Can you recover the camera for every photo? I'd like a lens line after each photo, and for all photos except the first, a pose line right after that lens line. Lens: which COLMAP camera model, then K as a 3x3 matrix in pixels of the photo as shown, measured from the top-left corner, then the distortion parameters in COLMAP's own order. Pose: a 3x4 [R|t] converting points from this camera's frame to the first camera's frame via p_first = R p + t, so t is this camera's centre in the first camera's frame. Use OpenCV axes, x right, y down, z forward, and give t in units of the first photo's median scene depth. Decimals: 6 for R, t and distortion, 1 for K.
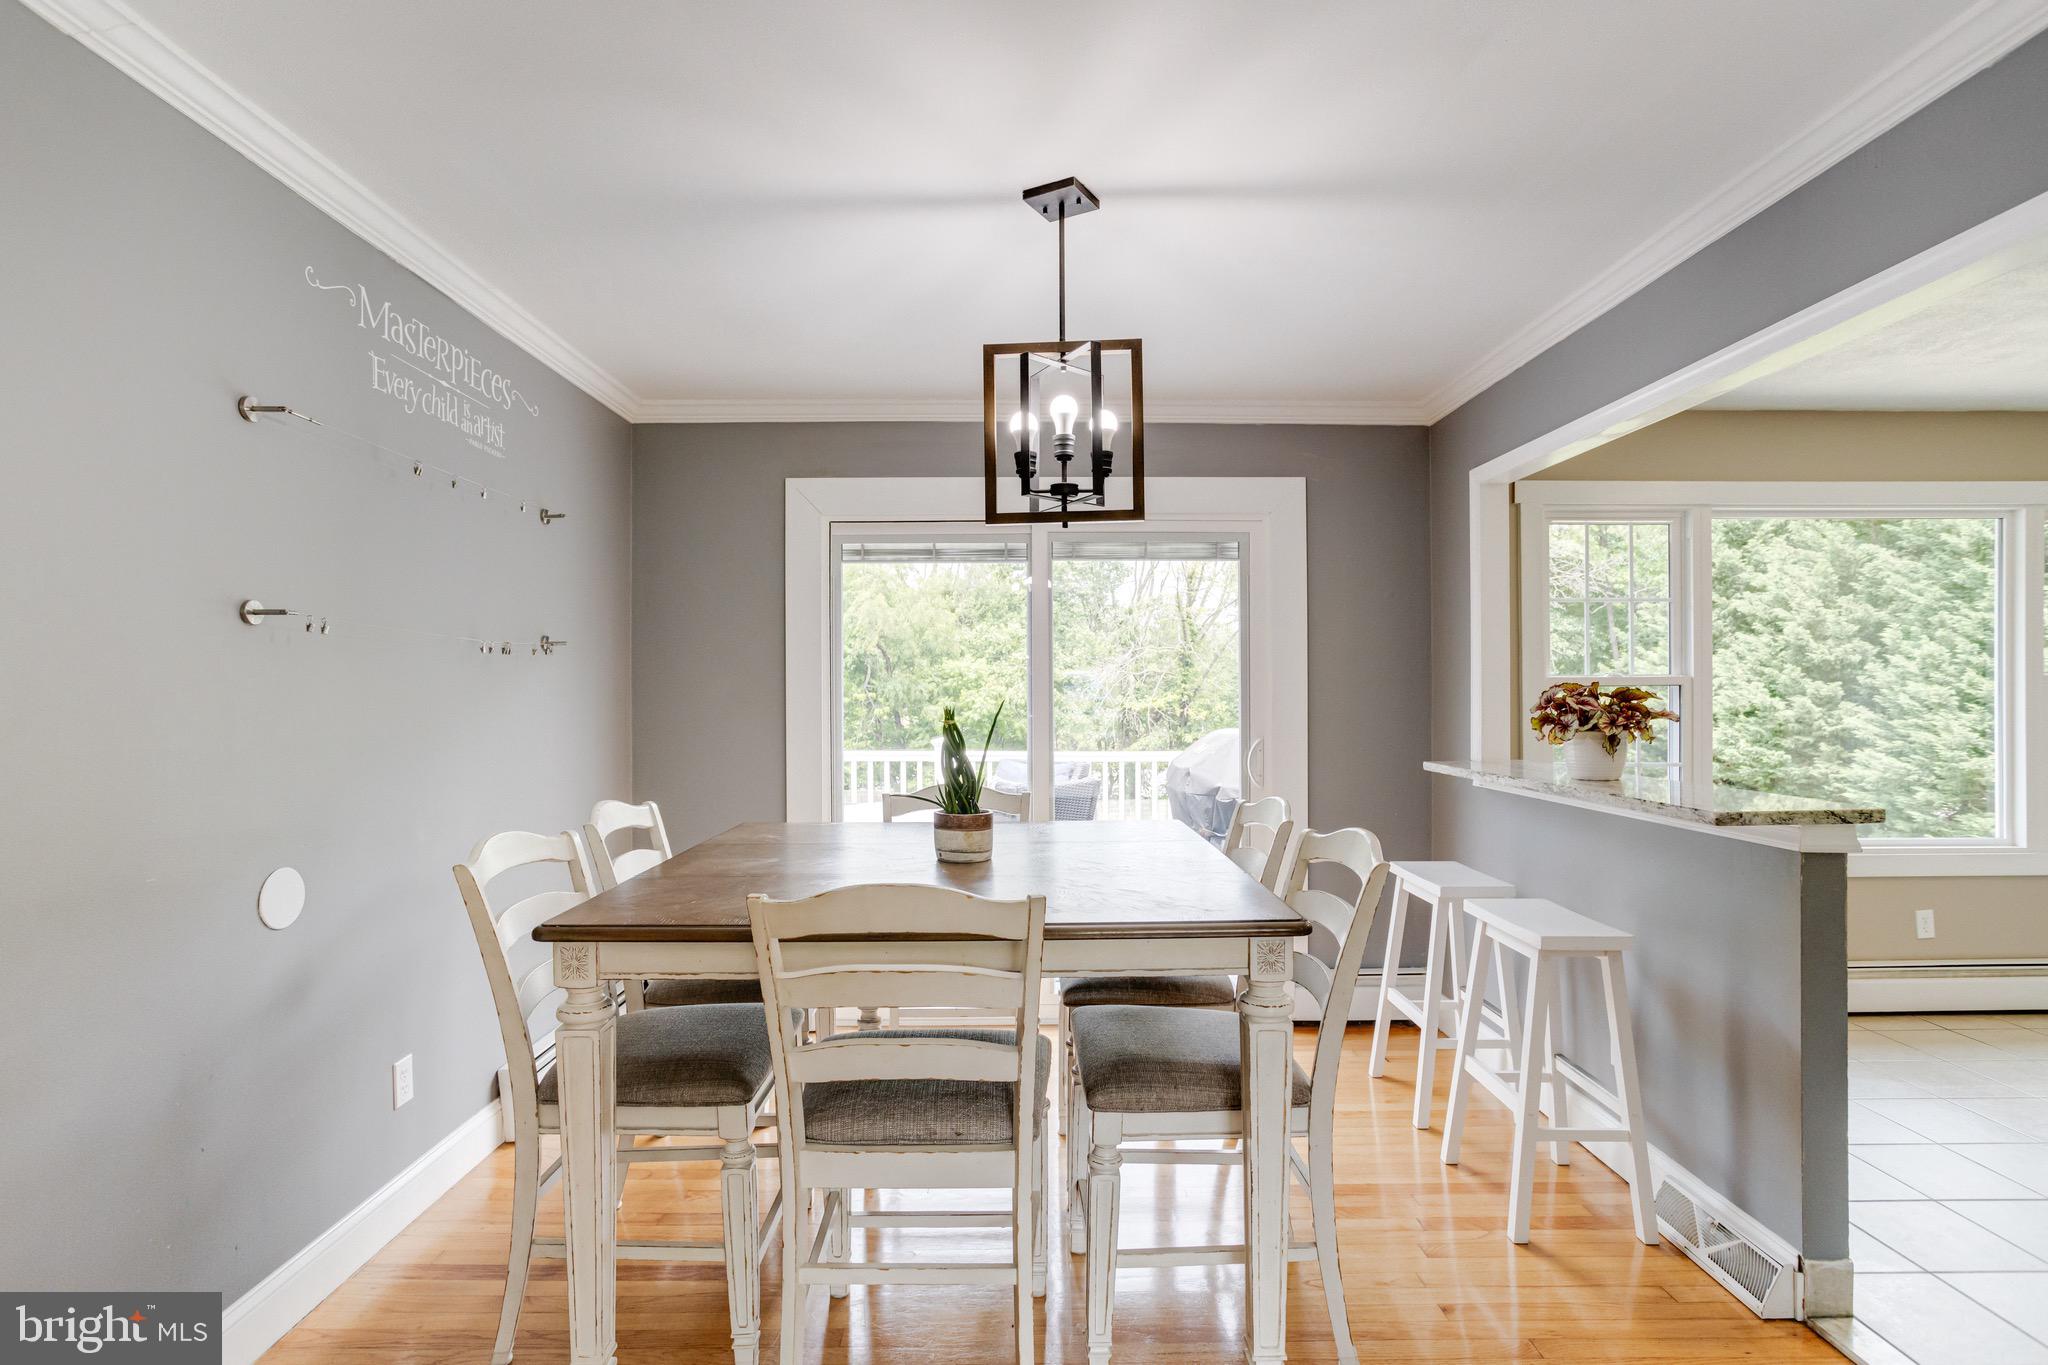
lens RADIAL K [[1005.7, 0, 1020.4], [0, 1005.7, 698.0], [0, 0, 1]] dist [-0.045294, 0.026713]
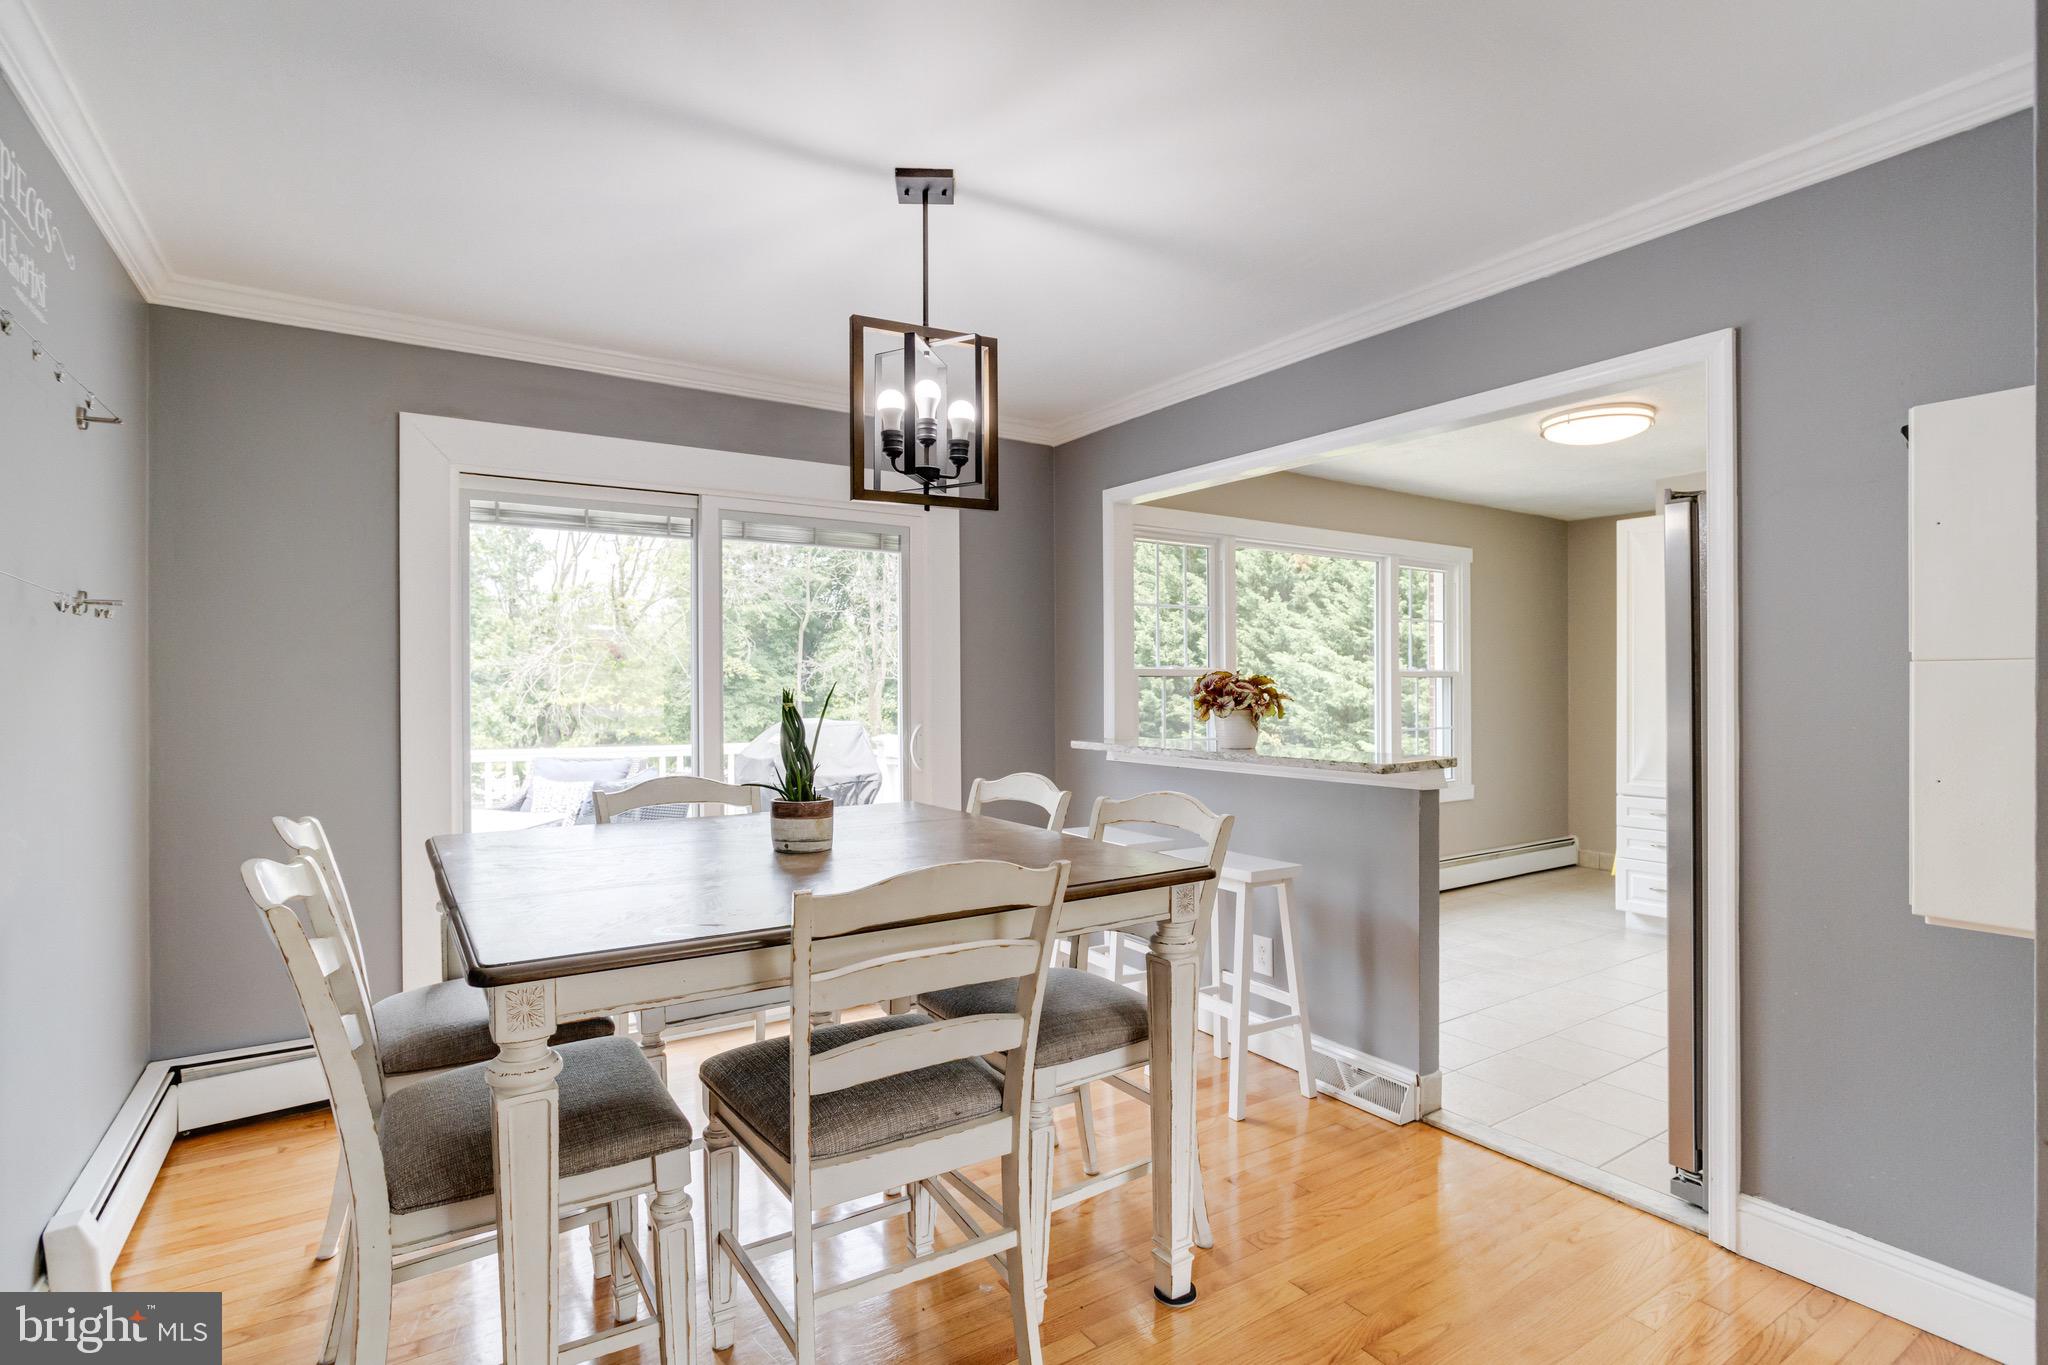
lens RADIAL K [[1005.4, 0, 1029.1], [0, 1005.4, 689.9], [0, 0, 1]] dist [-0.038911, 0.017278]
pose [[0.837071, -0.000417, 0.547093, -0.286213], [0.002204, 0.999994, -0.002610, 0.009125], [-0.547089, 0.003391, 0.837067, 0.065961]]
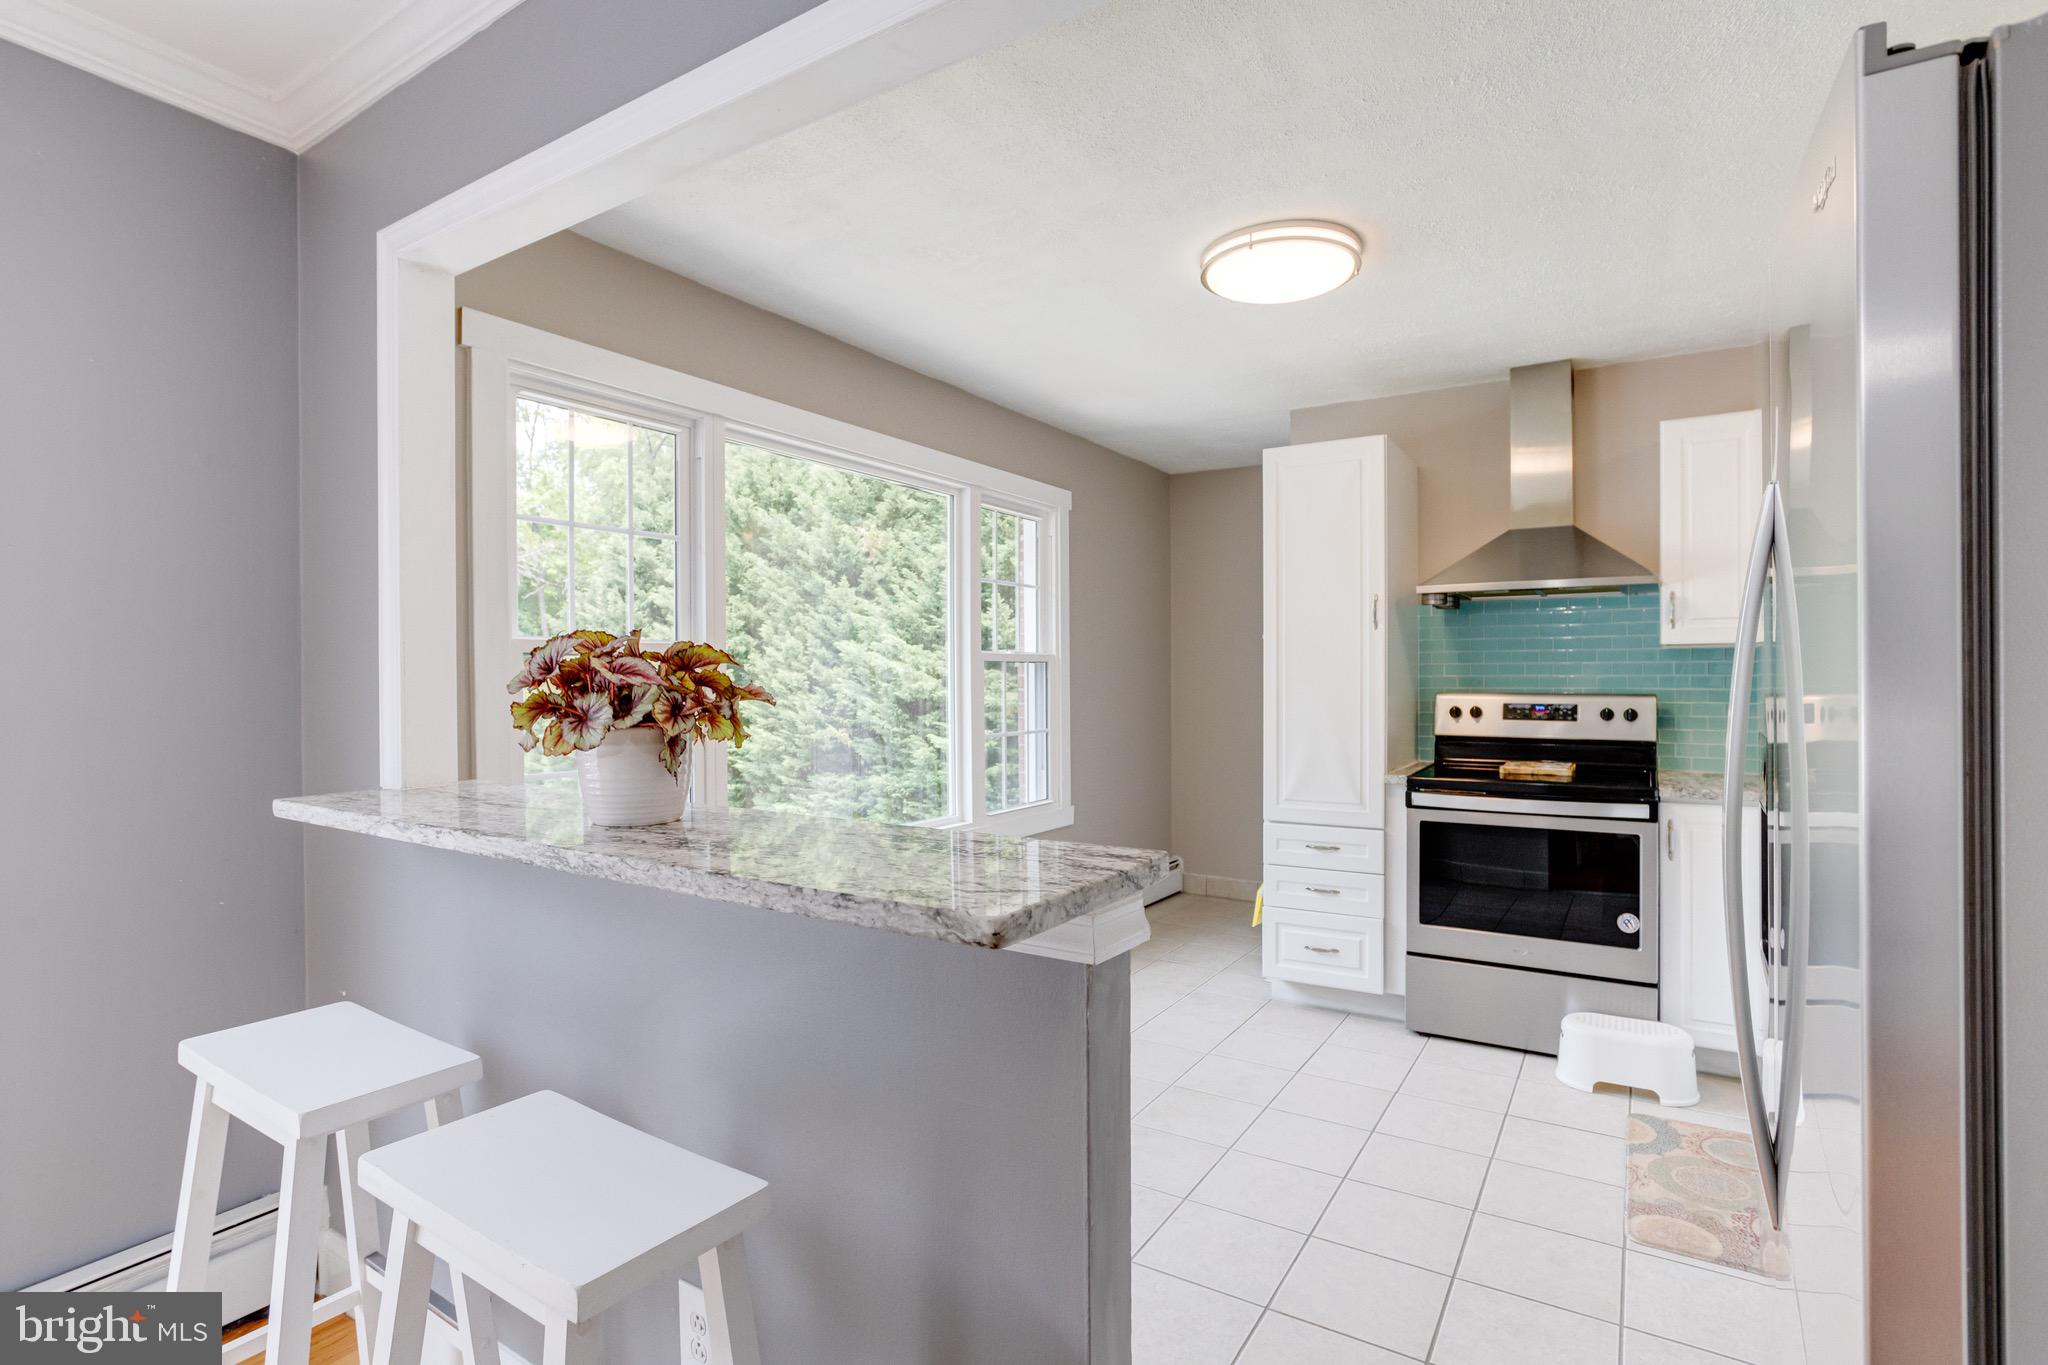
lens RADIAL K [[1013.2, 0, 984.2], [0, 1013.2, 680.6], [0, 0, 1]] dist [-0.000456, 0.000266]
pose [[0.580207, -0.001035, 0.814468, 0.217082], [0.004745, 0.999987, -0.002110, 0.009772], [-0.814455, 0.005088, 0.580205, 0.464805]]
